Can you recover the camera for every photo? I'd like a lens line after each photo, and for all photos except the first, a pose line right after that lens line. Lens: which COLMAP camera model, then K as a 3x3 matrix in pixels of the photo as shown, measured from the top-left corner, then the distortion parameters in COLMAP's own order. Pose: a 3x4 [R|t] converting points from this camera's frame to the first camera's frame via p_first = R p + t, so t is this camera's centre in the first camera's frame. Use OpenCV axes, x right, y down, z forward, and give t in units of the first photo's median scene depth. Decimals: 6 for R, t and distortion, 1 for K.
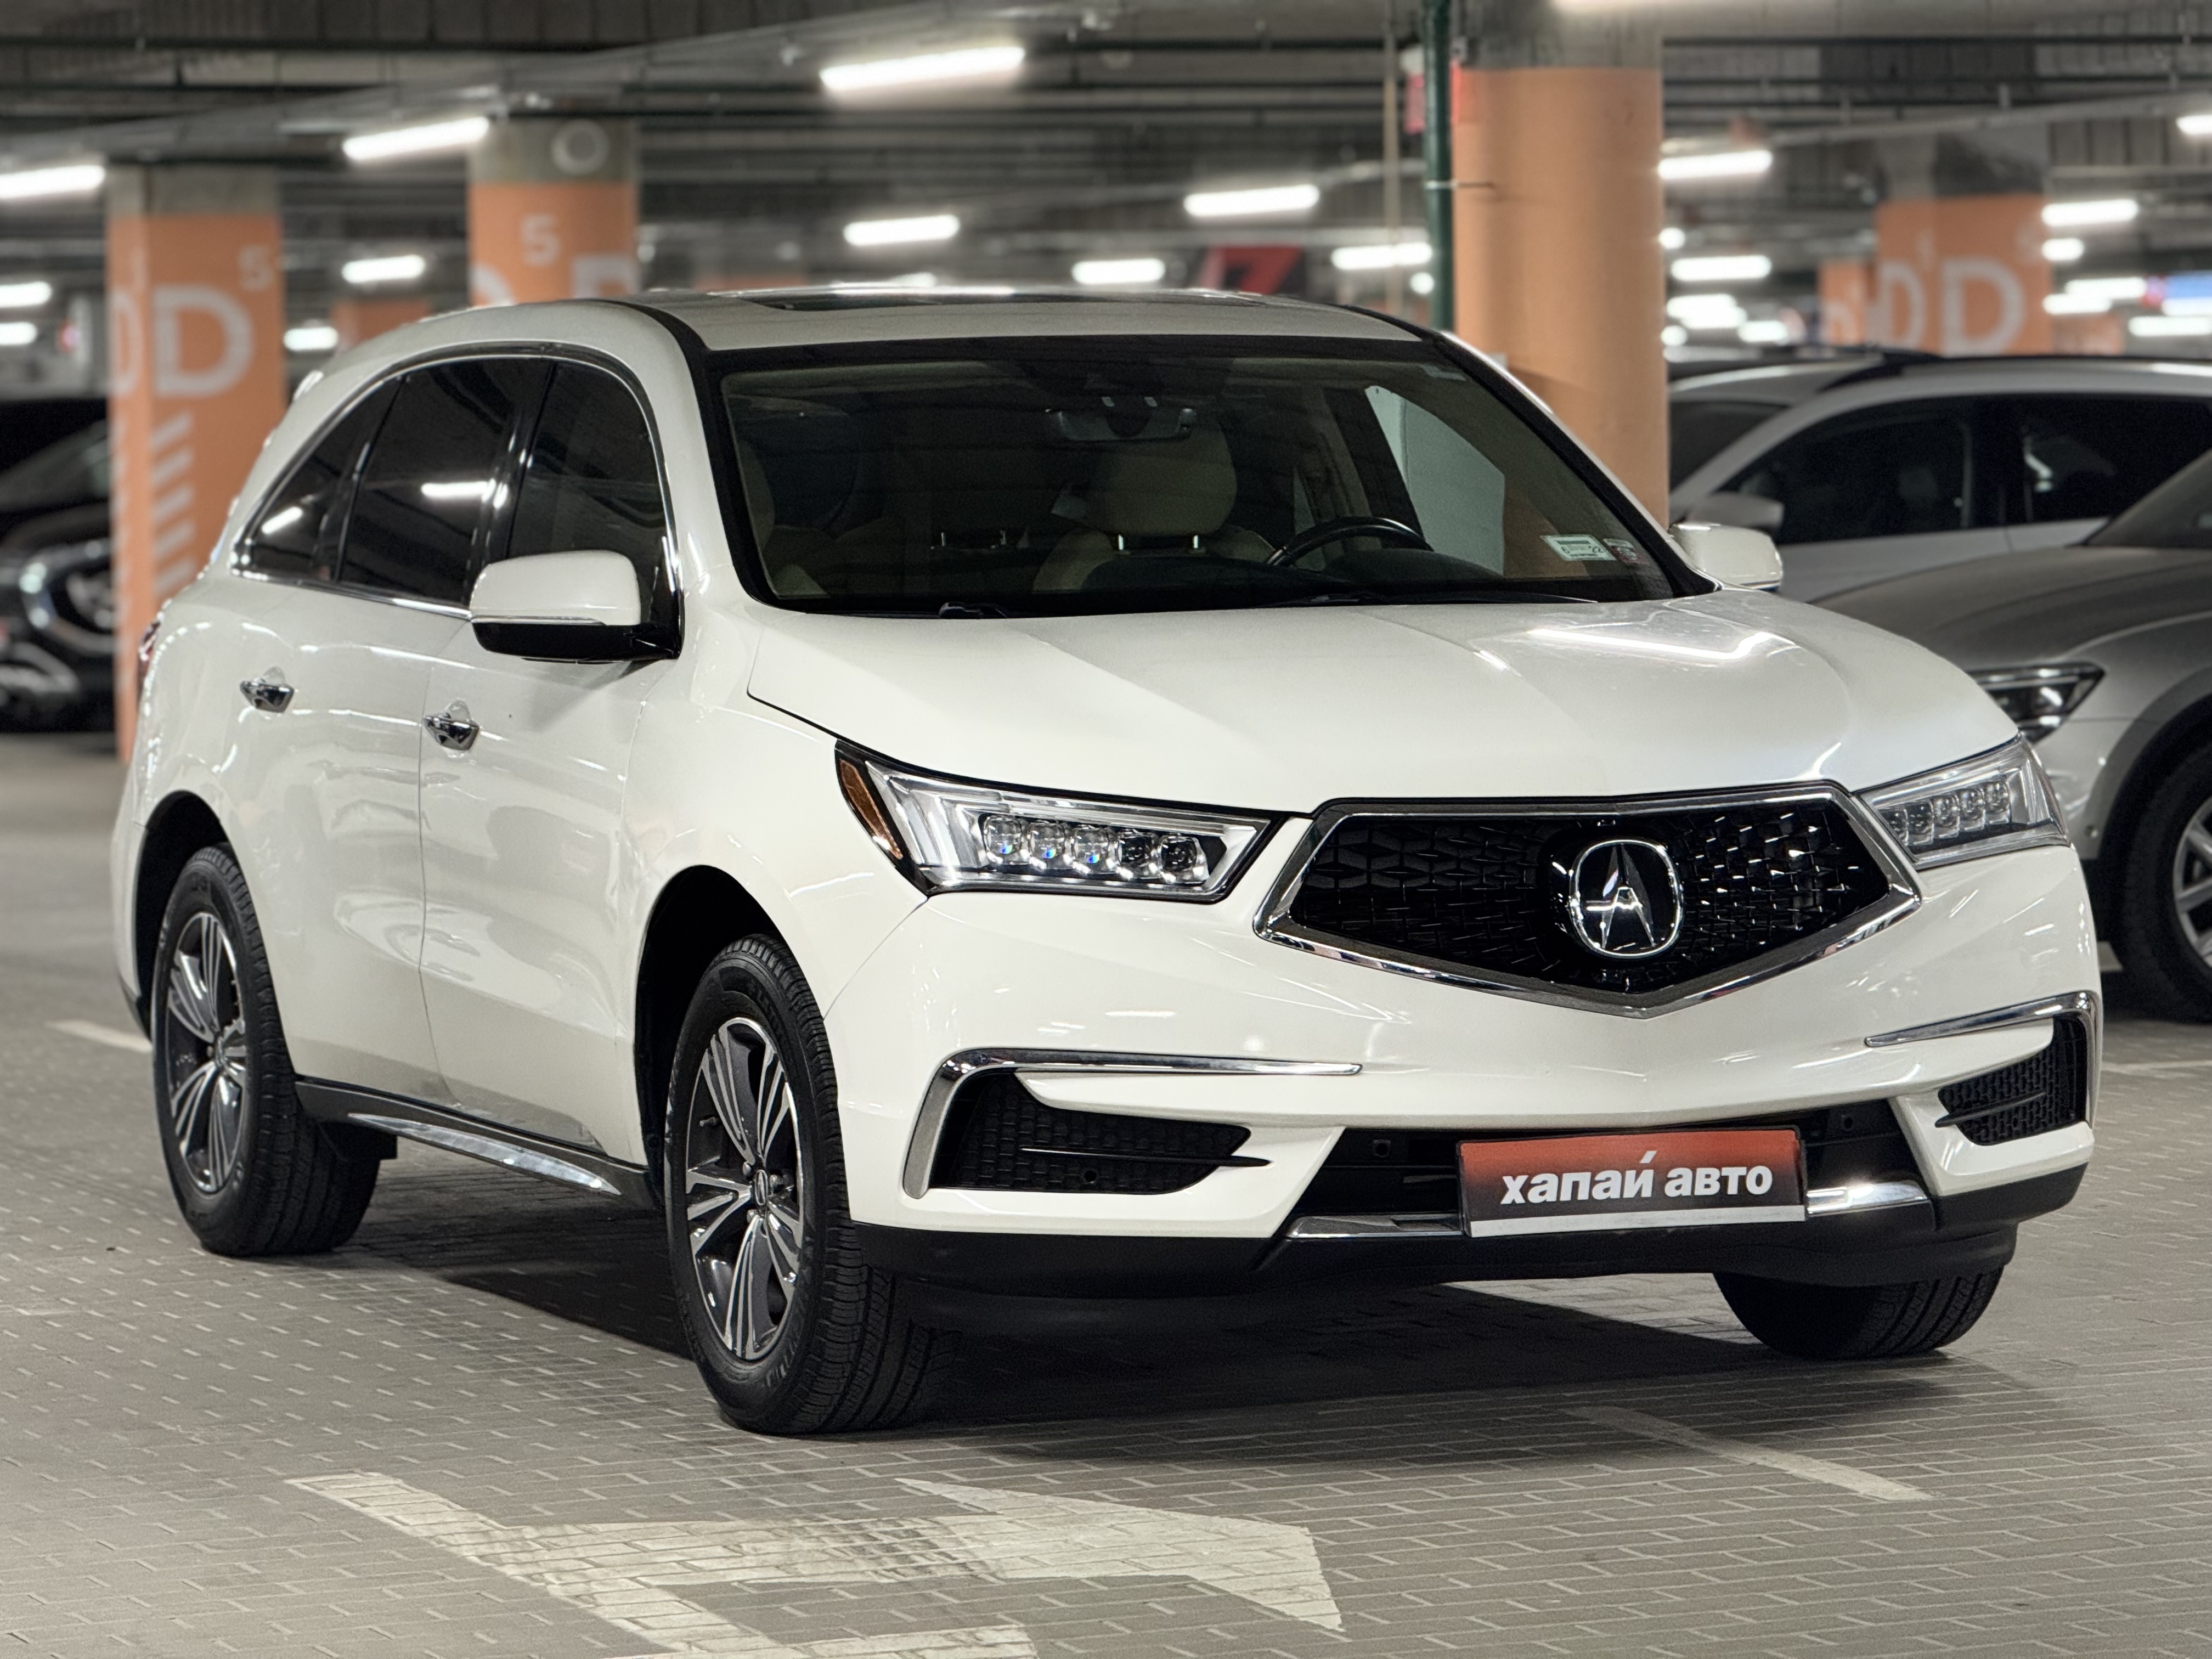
lens RADIAL K [[8592.3, 0, 1105.4], [0, 8592.3, 828.6], [0, 0, 1]] dist [-0.127478, 0.000000]
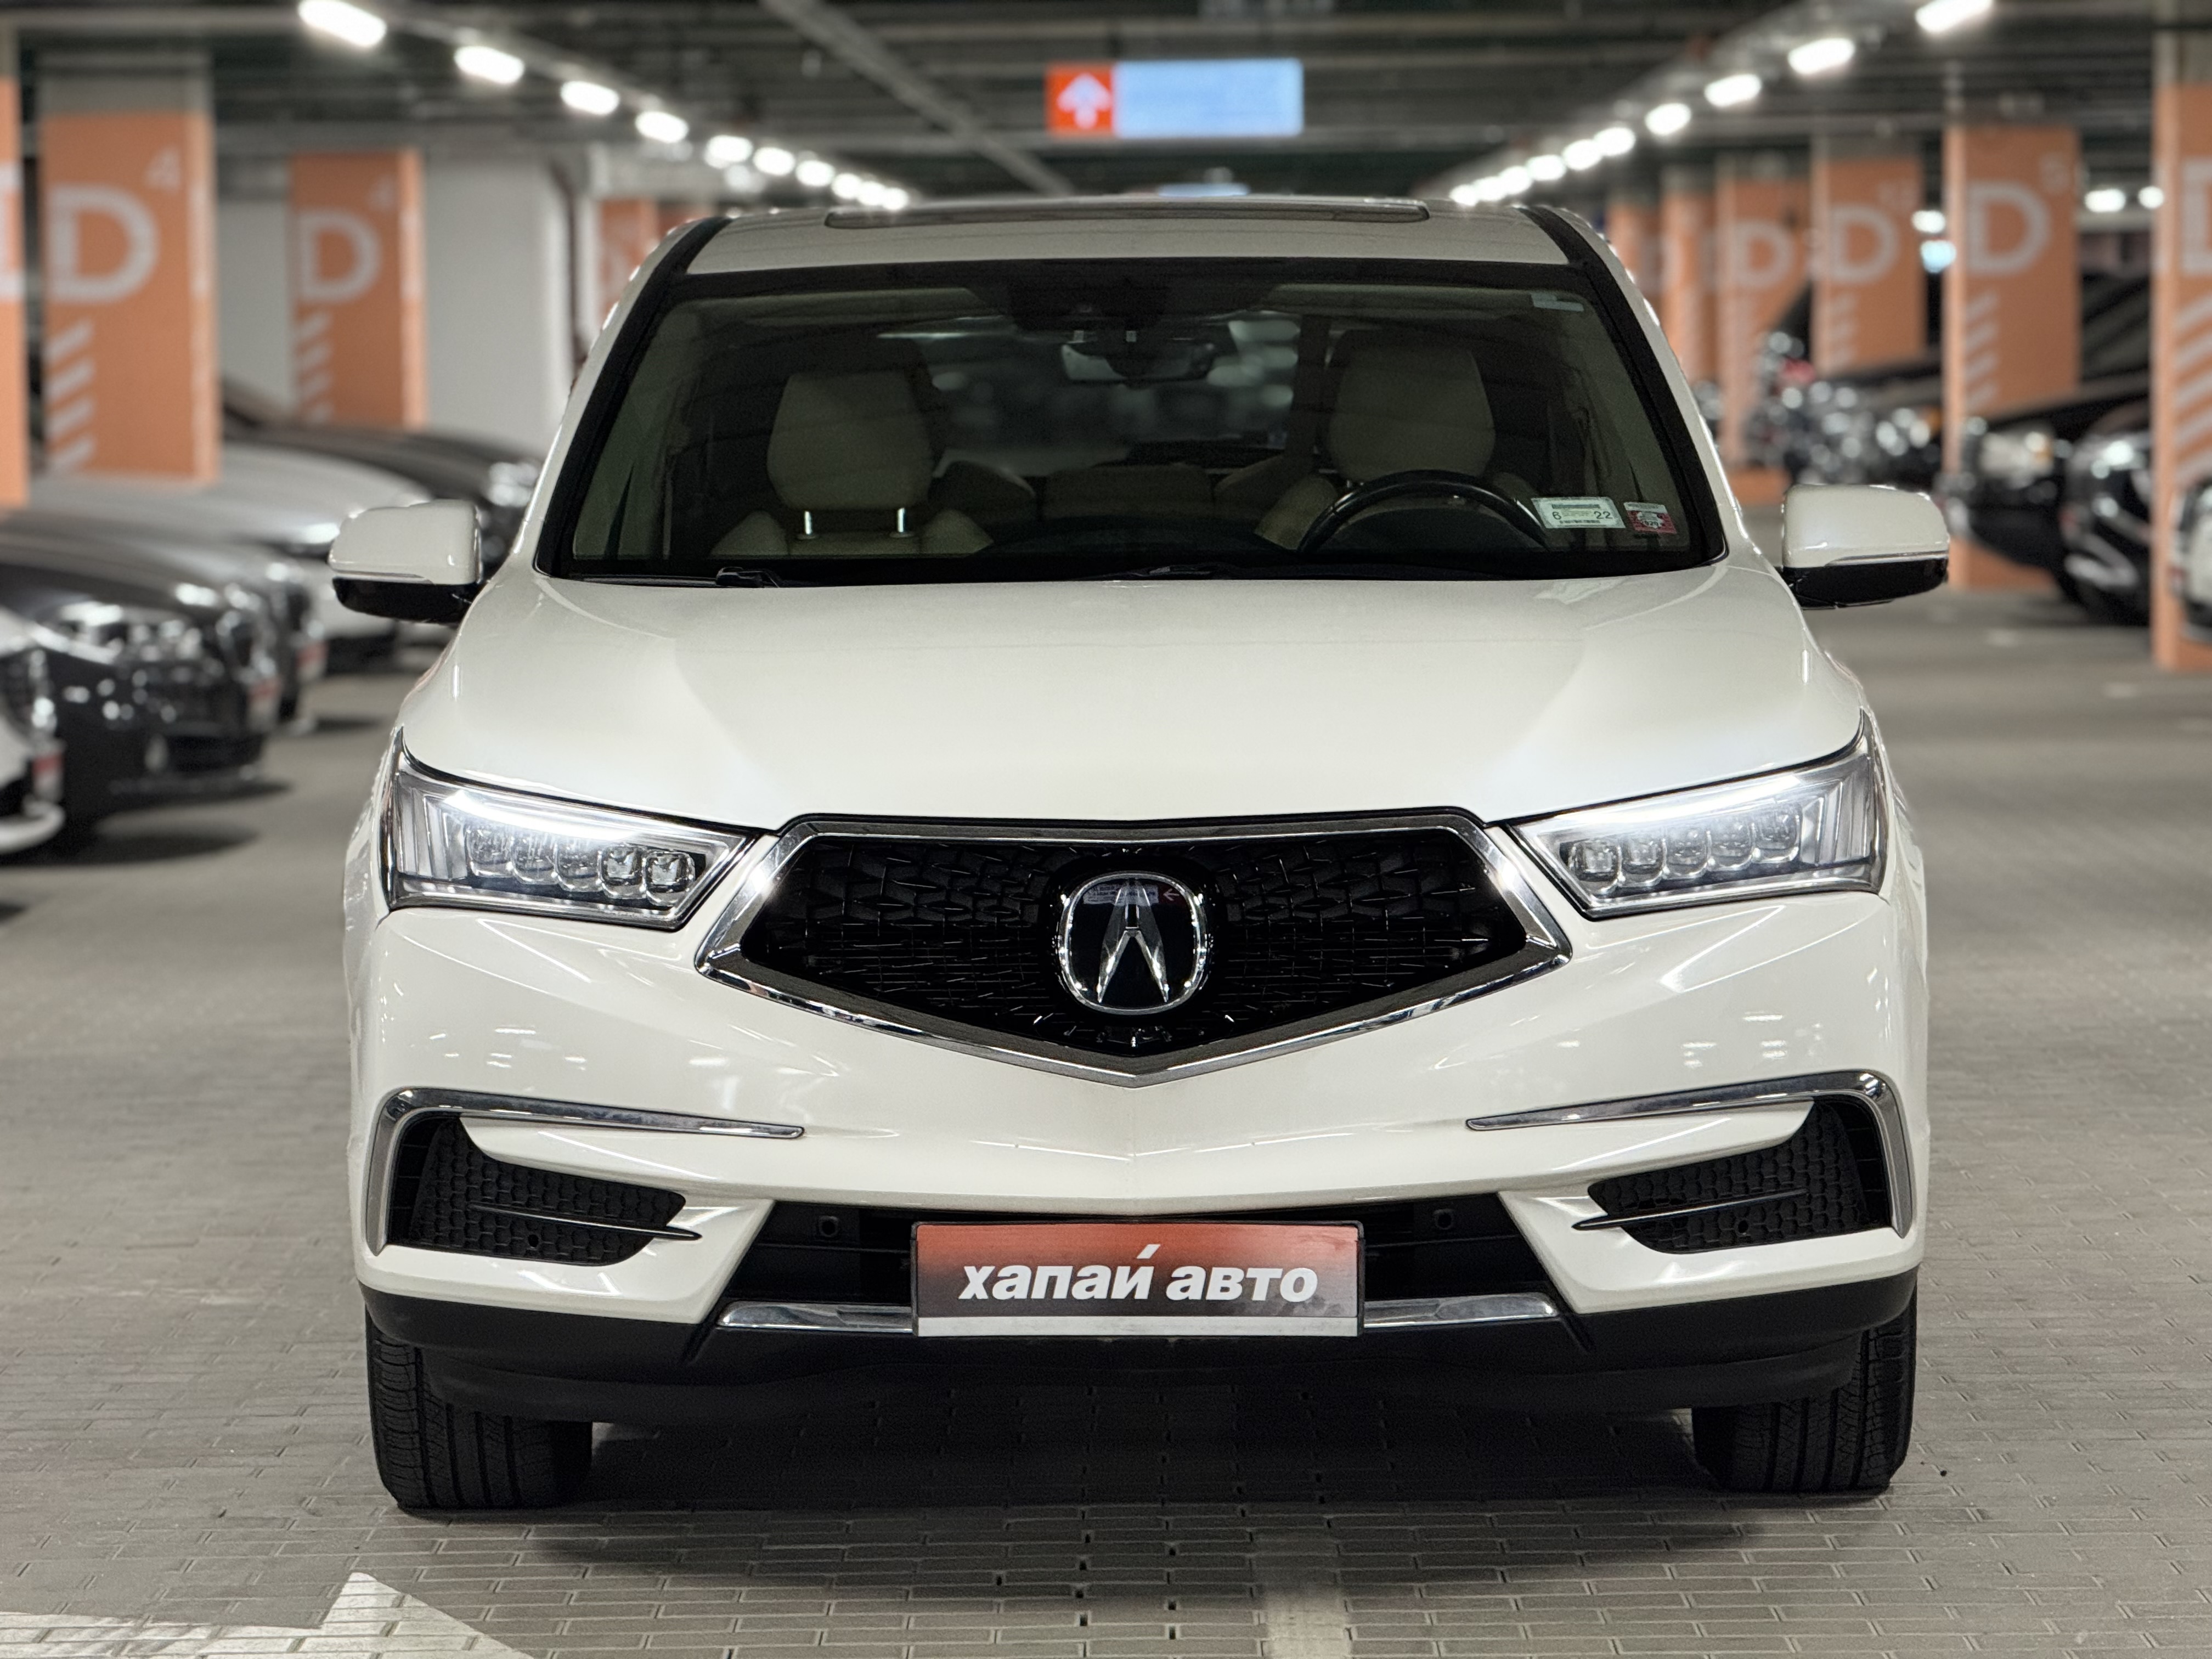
lens RADIAL K [[8592.3, 0, 1106.2], [0, 8592.3, 830.6], [0, 0, 1]] dist [-0.127478, 0.000000]
pose [[0.922778, 0.031744, -0.384022, 0.381513], [-0.024735, 0.999425, 0.023177, -0.022336], [0.384537, -0.011889, 0.923033, 0.222868]]
